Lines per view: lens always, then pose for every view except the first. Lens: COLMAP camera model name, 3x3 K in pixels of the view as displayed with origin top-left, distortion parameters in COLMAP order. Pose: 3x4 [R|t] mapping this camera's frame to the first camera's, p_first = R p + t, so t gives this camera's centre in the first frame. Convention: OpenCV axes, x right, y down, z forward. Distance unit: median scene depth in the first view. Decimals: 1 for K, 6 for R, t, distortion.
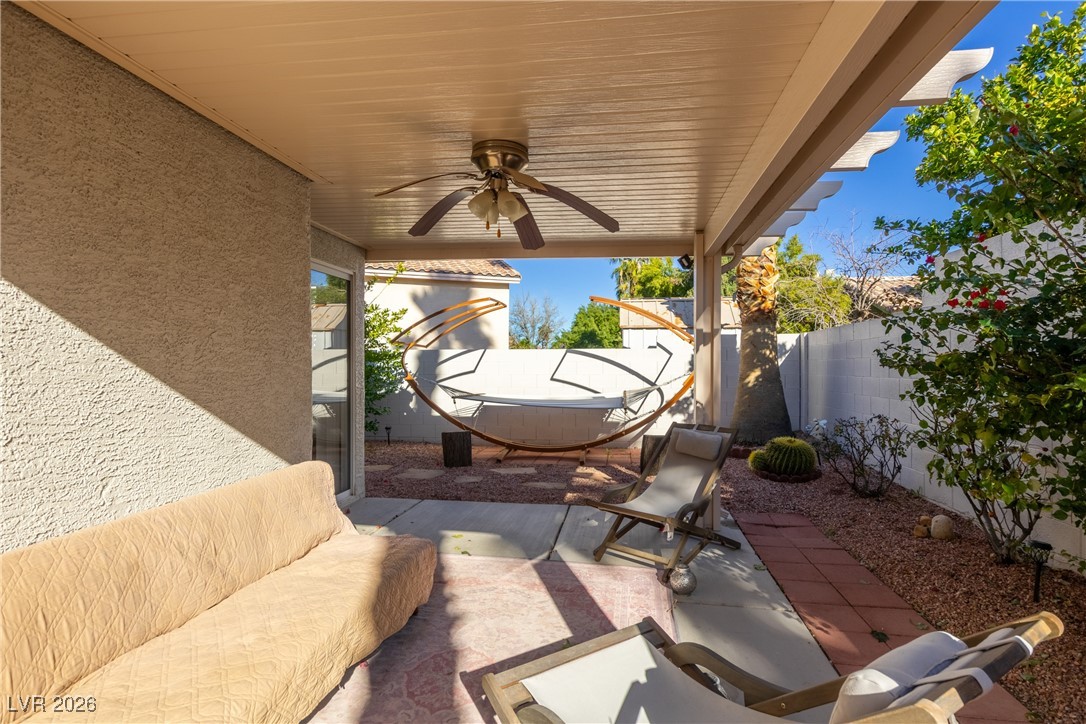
lens RADIAL K [[553.3, 0, 549.9], [0, 553.3, 358.8], [0, 0, 1]] dist [0.013294, -0.000753]
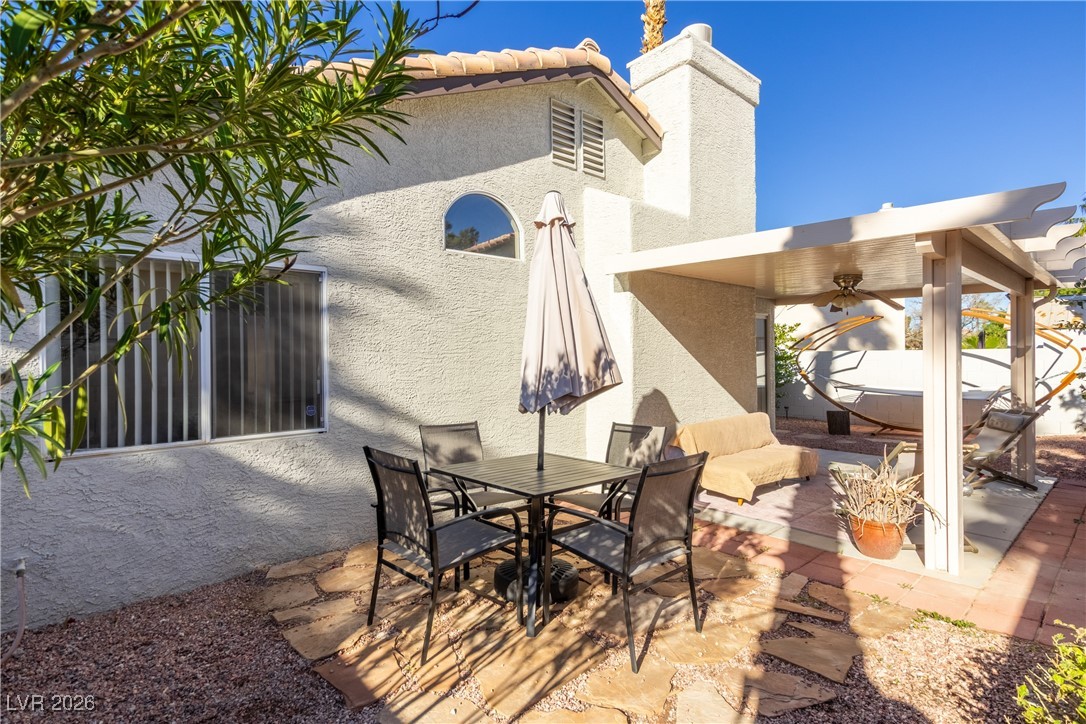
lens RADIAL K [[553.3, 0, 549.9], [0, 553.3, 358.8], [0, 0, 1]] dist [0.013294, -0.000753]
pose [[0.783328, -0.003138, -0.621600, 0.130029], [0.017742, 0.999693, 0.017311, -0.038766], [0.621355, -0.024589, 0.783143, -0.542178]]
